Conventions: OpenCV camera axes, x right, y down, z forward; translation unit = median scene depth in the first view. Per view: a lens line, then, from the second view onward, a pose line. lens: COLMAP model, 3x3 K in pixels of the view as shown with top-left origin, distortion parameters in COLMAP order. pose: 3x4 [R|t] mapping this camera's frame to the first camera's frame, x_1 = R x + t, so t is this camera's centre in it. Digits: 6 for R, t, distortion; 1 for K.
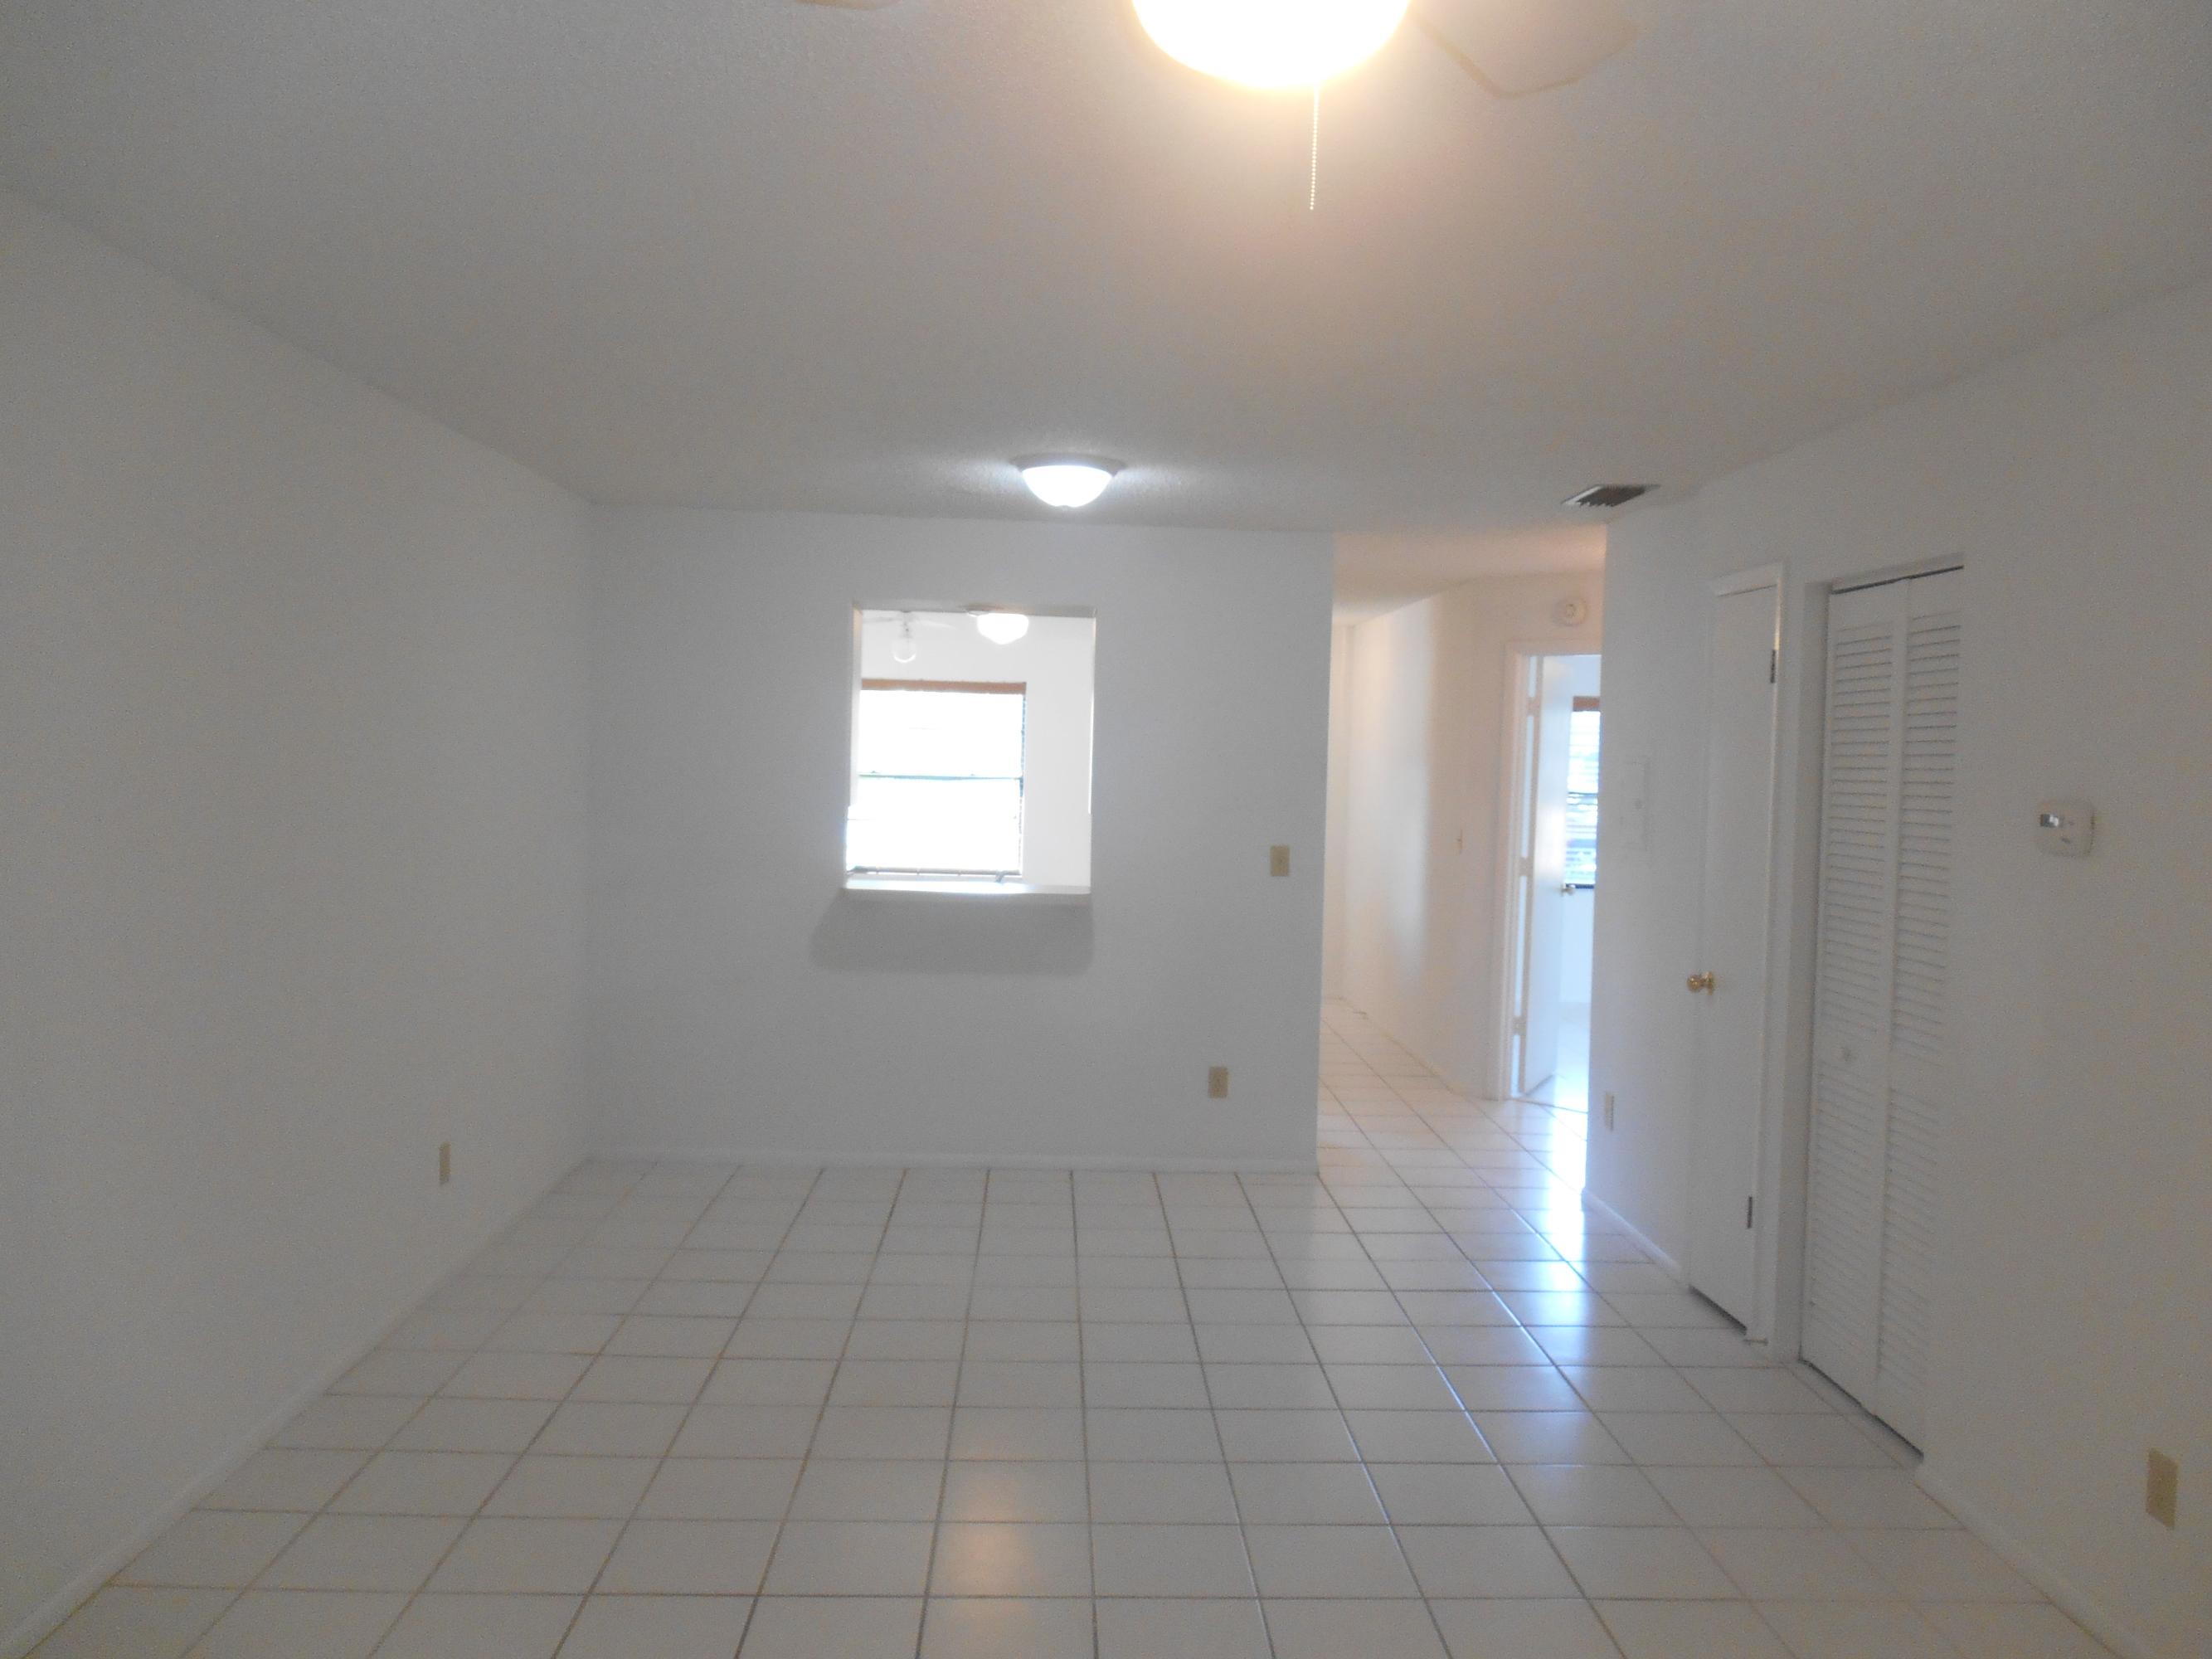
lens RADIAL K [[1738.1, 0, 1108.5], [0, 1738.1, 829.6], [0, 0, 1]] dist [-0.002502, 0.006237]
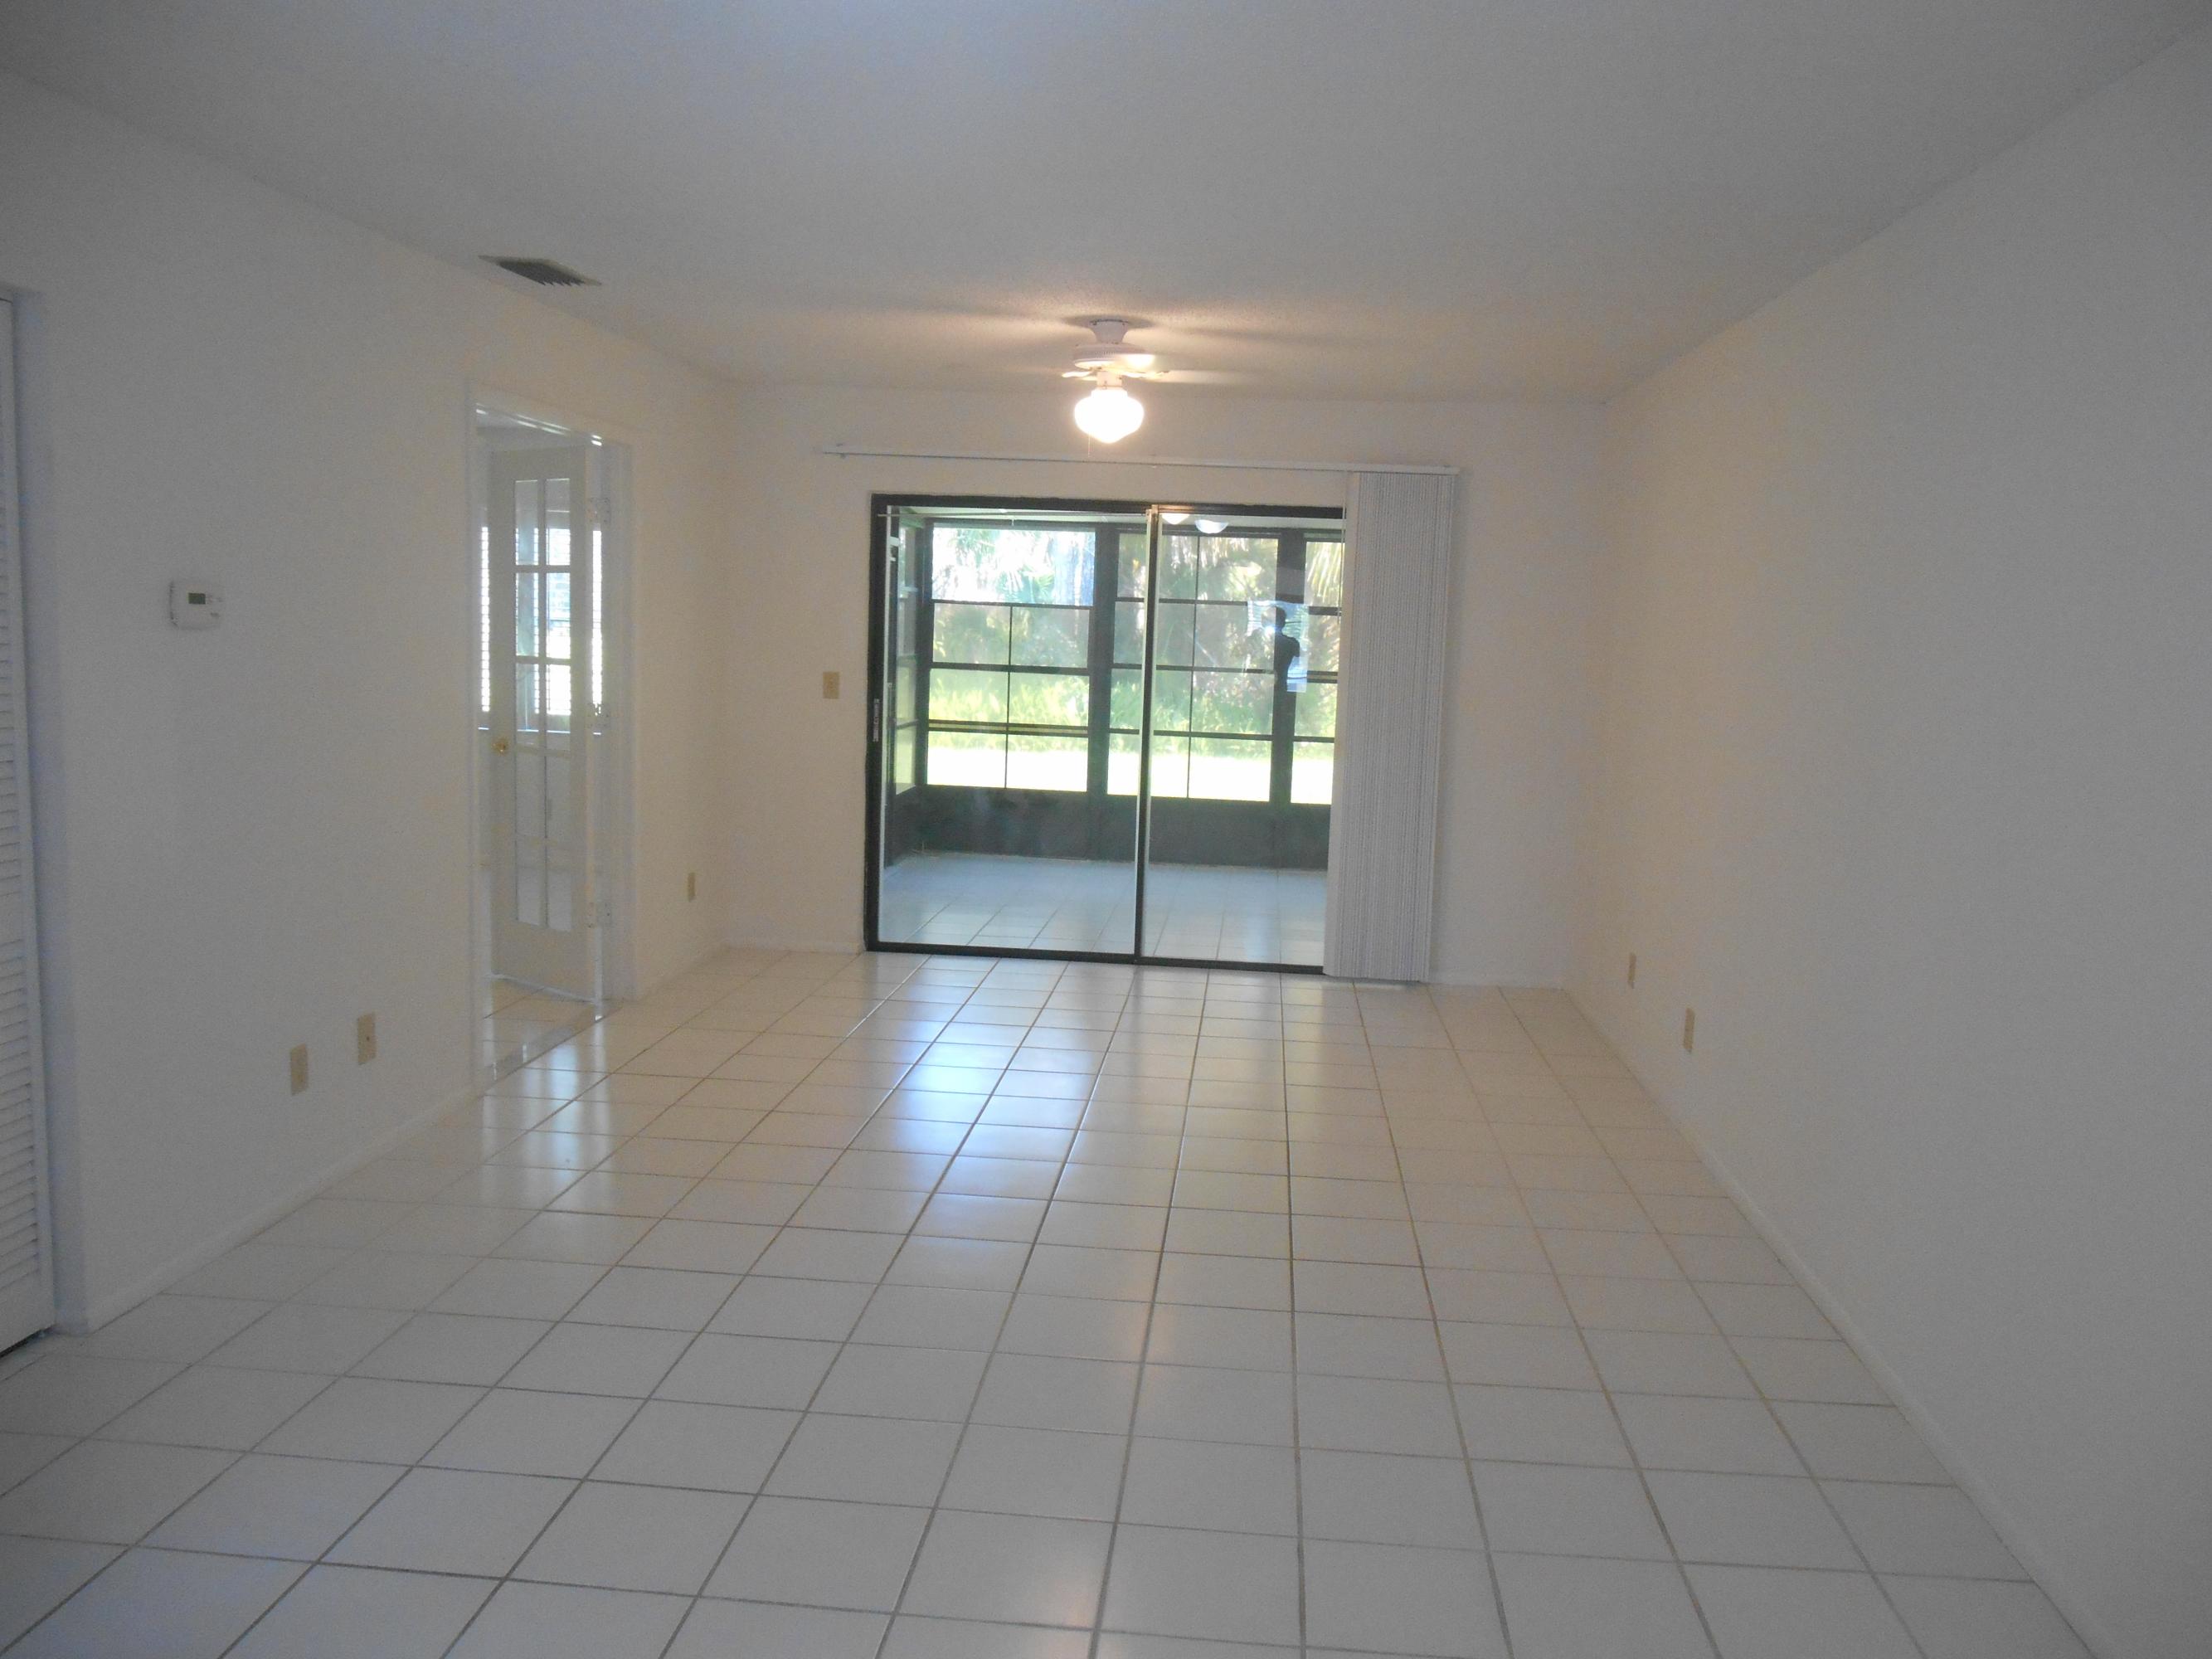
lens RADIAL K [[1738.1, 0, 1086.8], [0, 1738.1, 834.1], [0, 0, 1]] dist [-0.002502, 0.006237]
pose [[0.990815, 0.018911, -0.133896, -0.004965], [-0.006312, 0.995562, 0.093897, -0.005150], [0.135078, -0.092190, 0.986537, 0.150008]]
